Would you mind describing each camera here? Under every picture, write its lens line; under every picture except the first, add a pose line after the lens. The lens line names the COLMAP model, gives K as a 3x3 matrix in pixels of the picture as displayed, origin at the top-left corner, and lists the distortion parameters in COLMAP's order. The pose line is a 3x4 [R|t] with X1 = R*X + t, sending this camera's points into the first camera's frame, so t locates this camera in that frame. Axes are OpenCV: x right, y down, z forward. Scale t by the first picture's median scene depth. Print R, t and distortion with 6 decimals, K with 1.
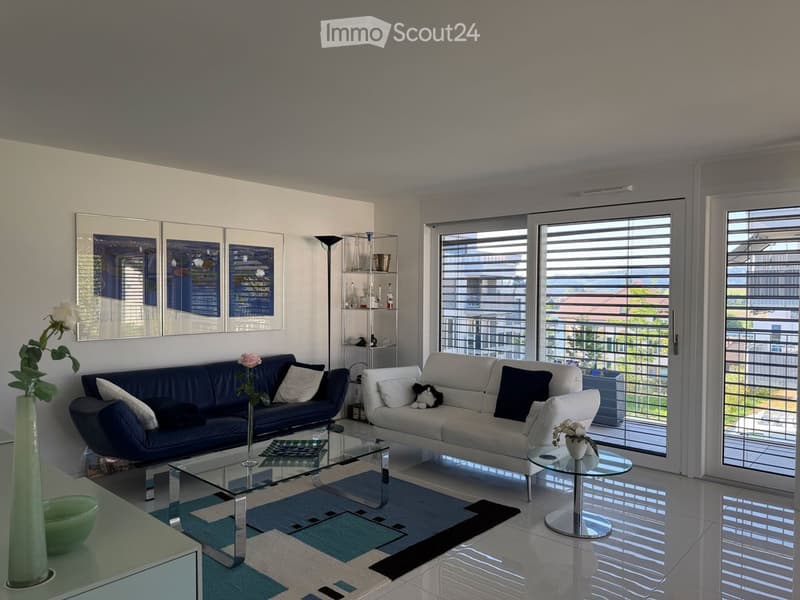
lens RADIAL K [[570.6, 0, 401.1], [0, 570.6, 300.4], [0, 0, 1]] dist [0.039557, -0.007103]
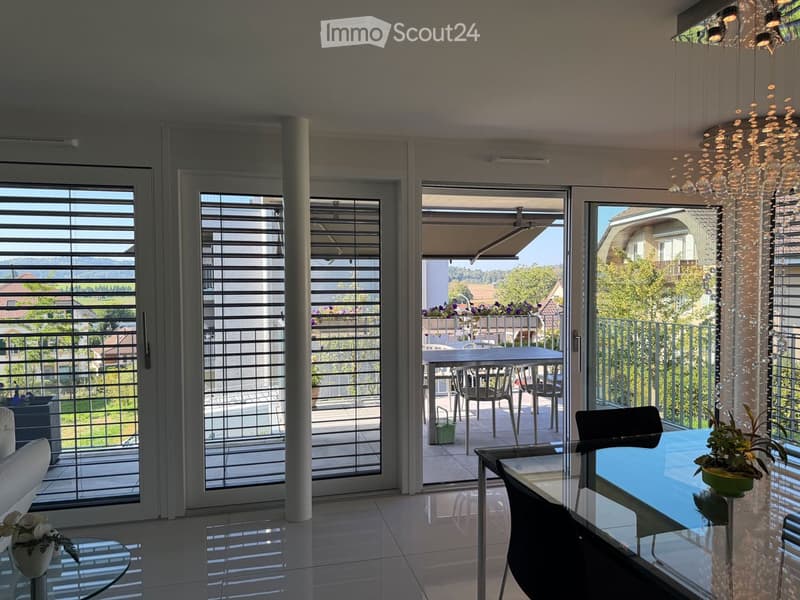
lens RADIAL K [[570.6, 0, 399.1], [0, 570.6, 304.3], [0, 0, 1]] dist [0.039557, -0.007103]
pose [[0.568152, -0.033512, 0.822241, 0.026117], [0.020448, 0.999437, 0.026604, -0.005455], [-0.822670, 0.001698, 0.568517, 0.236295]]
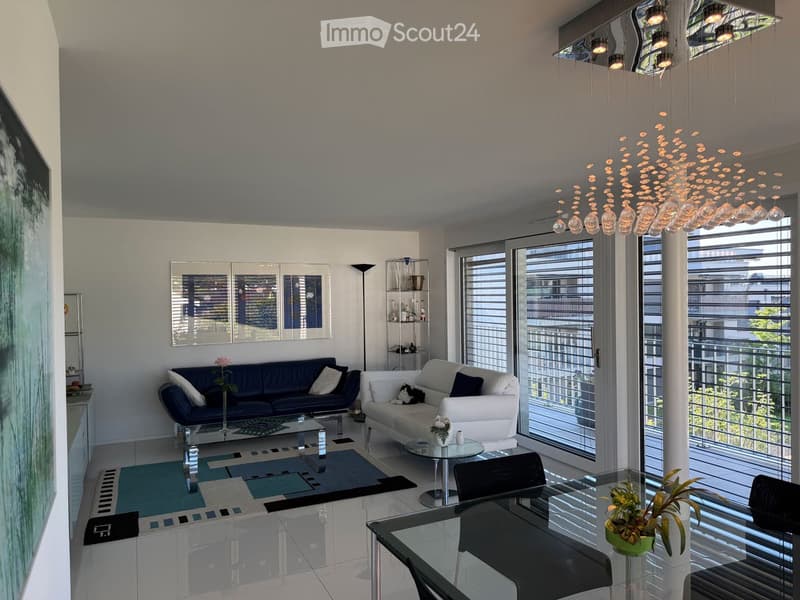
lens RADIAL K [[570.6, 0, 401.8], [0, 570.6, 303.8], [0, 0, 1]] dist [0.039557, -0.007103]
pose [[0.921017, -0.013601, -0.389285, 0.493487], [0.015270, 0.999883, 0.001194, -0.029246], [0.389223, -0.007044, 0.921117, -0.133495]]
